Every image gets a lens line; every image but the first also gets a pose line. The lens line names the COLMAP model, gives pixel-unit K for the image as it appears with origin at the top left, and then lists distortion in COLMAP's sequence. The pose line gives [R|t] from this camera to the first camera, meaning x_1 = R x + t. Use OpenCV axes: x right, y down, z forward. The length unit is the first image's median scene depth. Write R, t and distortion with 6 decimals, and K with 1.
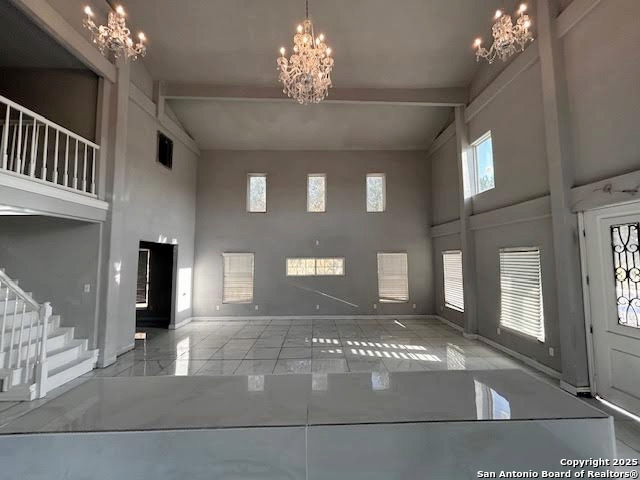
lens RADIAL K [[259.3, 0, 320.0], [0, 259.3, 240.0], [0, 0, 1]] dist [-0.000257, -0.000077]
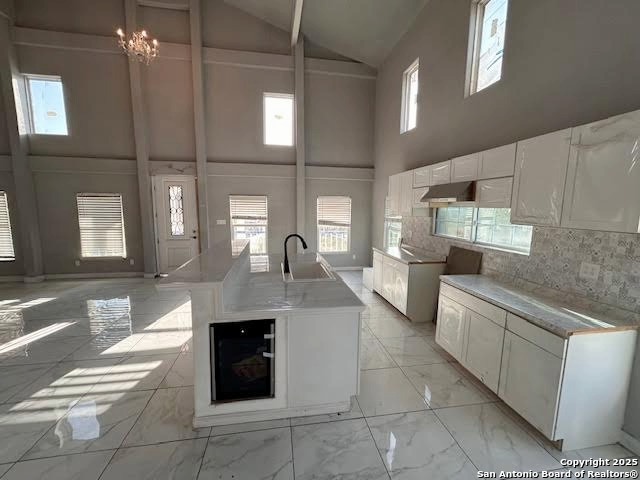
lens RADIAL K [[259.3, 0, 320.0], [0, 259.3, 240.0], [0, 0, 1]] dist [-0.000257, -0.000077]
pose [[-0.150490, -0.125588, 0.980602, -0.628565], [-0.079779, 0.990206, 0.114575, 0.021905], [-0.985387, -0.060989, -0.159036, 0.103142]]
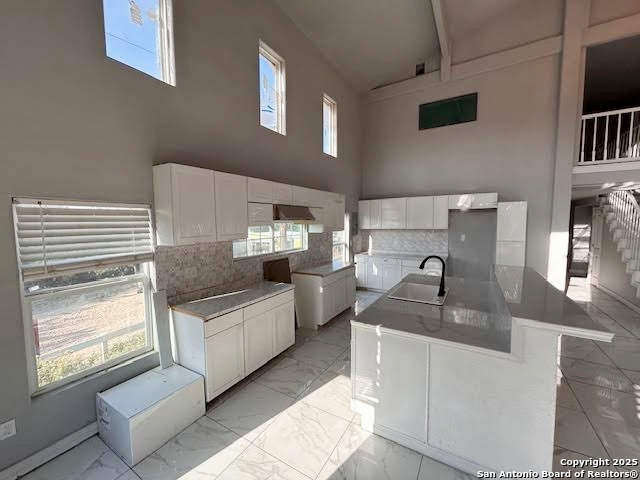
lens RADIAL K [[259.3, 0, 320.0], [0, 259.3, 240.0], [0, 0, 1]] dist [-0.000257, -0.000077]
pose [[-0.525392, 0.069559, -0.848012, 0.620675], [0.068315, 0.996884, 0.039445, 0.008662], [0.848113, -0.037207, -0.528507, 0.162293]]
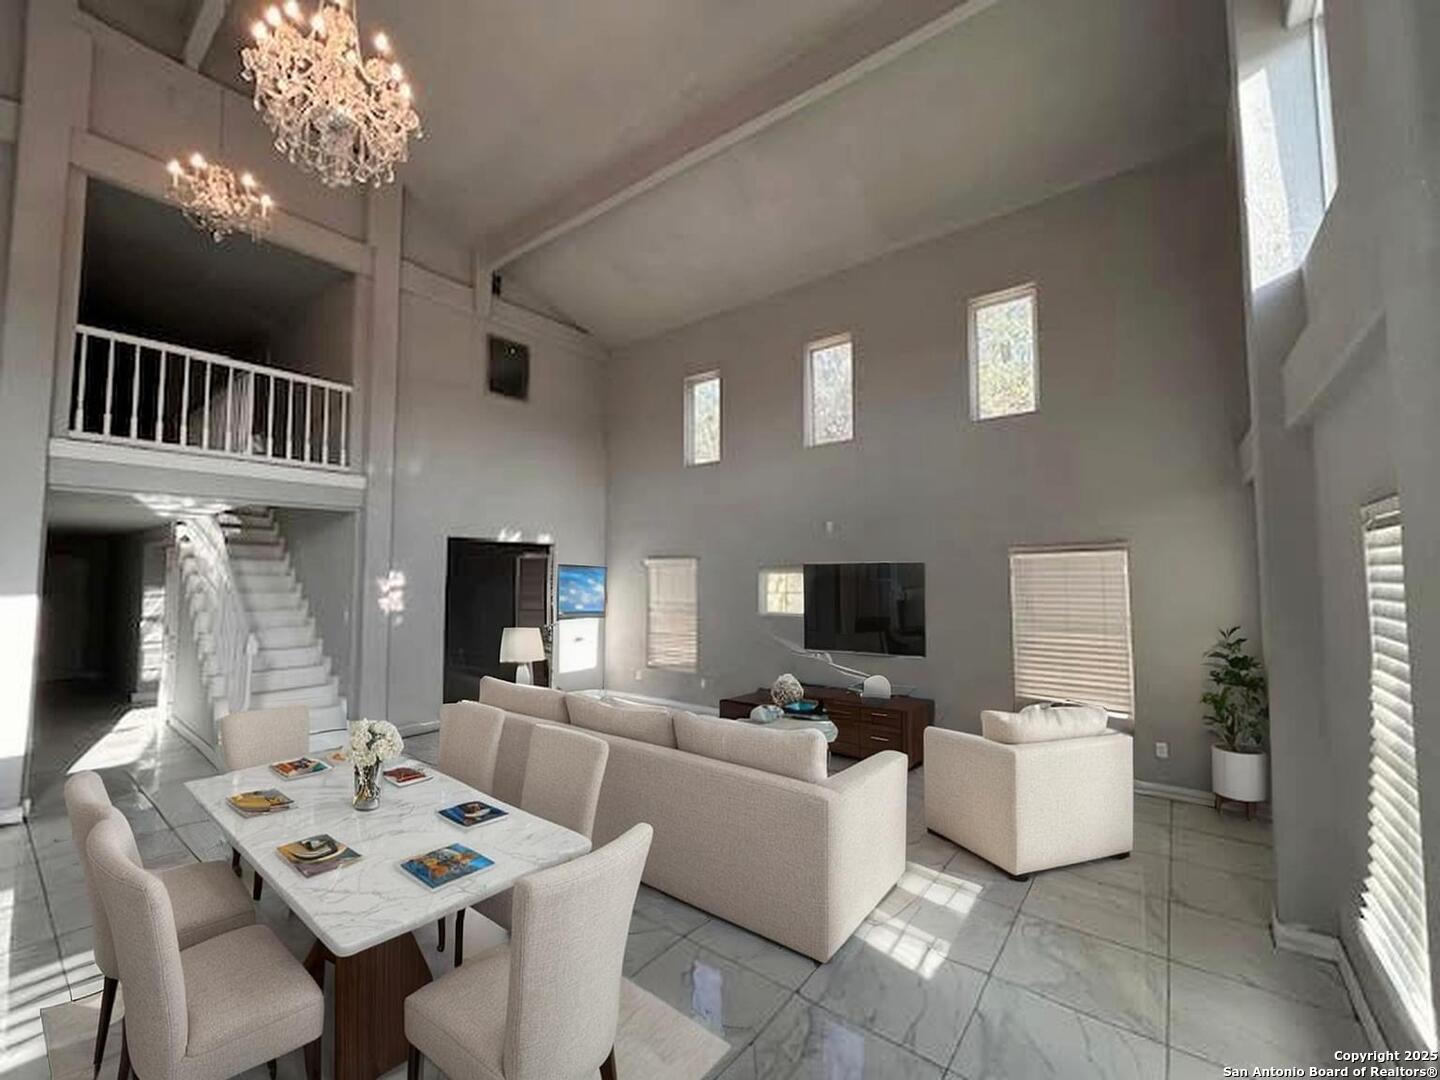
lens RADIAL K [[583.4, 0, 720.0], [0, 583.4, 540.0], [0, 0, 1]] dist [-0.000257, -0.000077]
pose [[0.782348, -0.033732, -0.621927, 0.594997], [0.043272, 0.999063, 0.000247, 0.032265], [0.621336, -0.027105, 0.783075, 0.399914]]
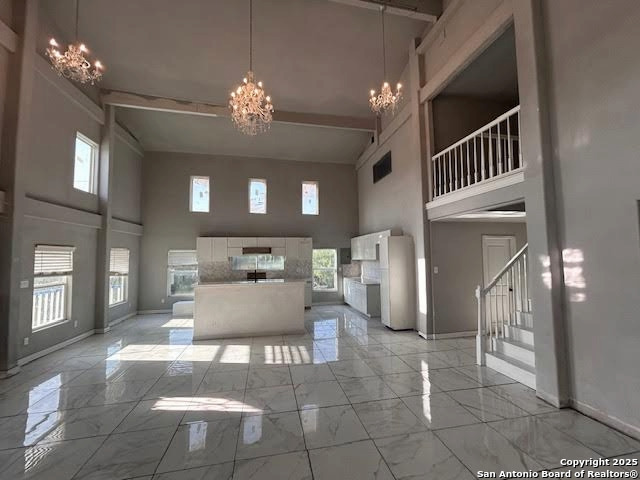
lens RADIAL K [[259.3, 0, 320.0], [0, 259.3, 240.0], [0, 0, 1]] dist [-0.000257, -0.000077]
pose [[-0.982450, 0.002593, -0.186506, -0.097755], [0.026715, 0.991551, -0.126939, 0.110528], [0.184601, -0.129694, -0.974219, 1.406605]]
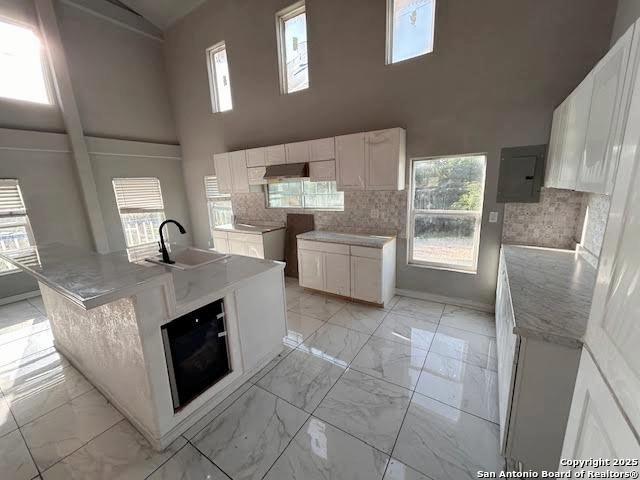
lens RADIAL K [[259.3, 0, 320.0], [0, 259.3, 240.0], [0, 0, 1]] dist [-0.000257, -0.000077]
pose [[-0.831273, -0.082094, 0.549769, -0.584079], [0.004636, 0.987976, 0.154539, 0.042915], [-0.555845, 0.131013, -0.820897, 0.340272]]
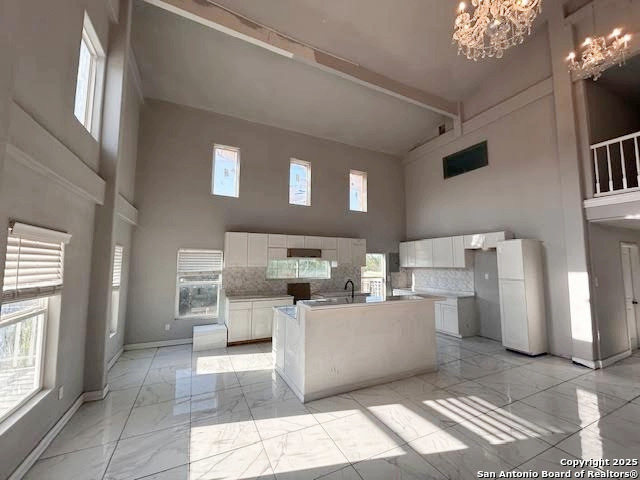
lens RADIAL K [[259.3, 0, 320.0], [0, 259.3, 240.0], [0, 0, 1]] dist [-0.000257, -0.000077]
pose [[-0.905629, -0.038800, -0.422293, 0.460244], [0.026275, 0.988759, -0.147194, 0.077592], [0.423257, -0.144398, -0.894429, 0.854521]]
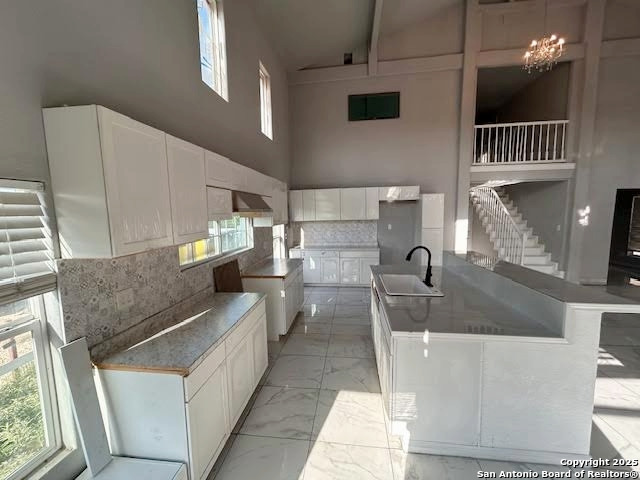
lens RADIAL K [[259.1, 0, 320.0], [0, 259.1, 240.0], [0, 0, 1]] dist [0.002228, 0.000387]
pose [[-0.138223, 0.112968, -0.983937, 0.588408], [0.088085, 0.990939, 0.101397, -0.007301], [0.986476, -0.072654, -0.146921, -0.068816]]
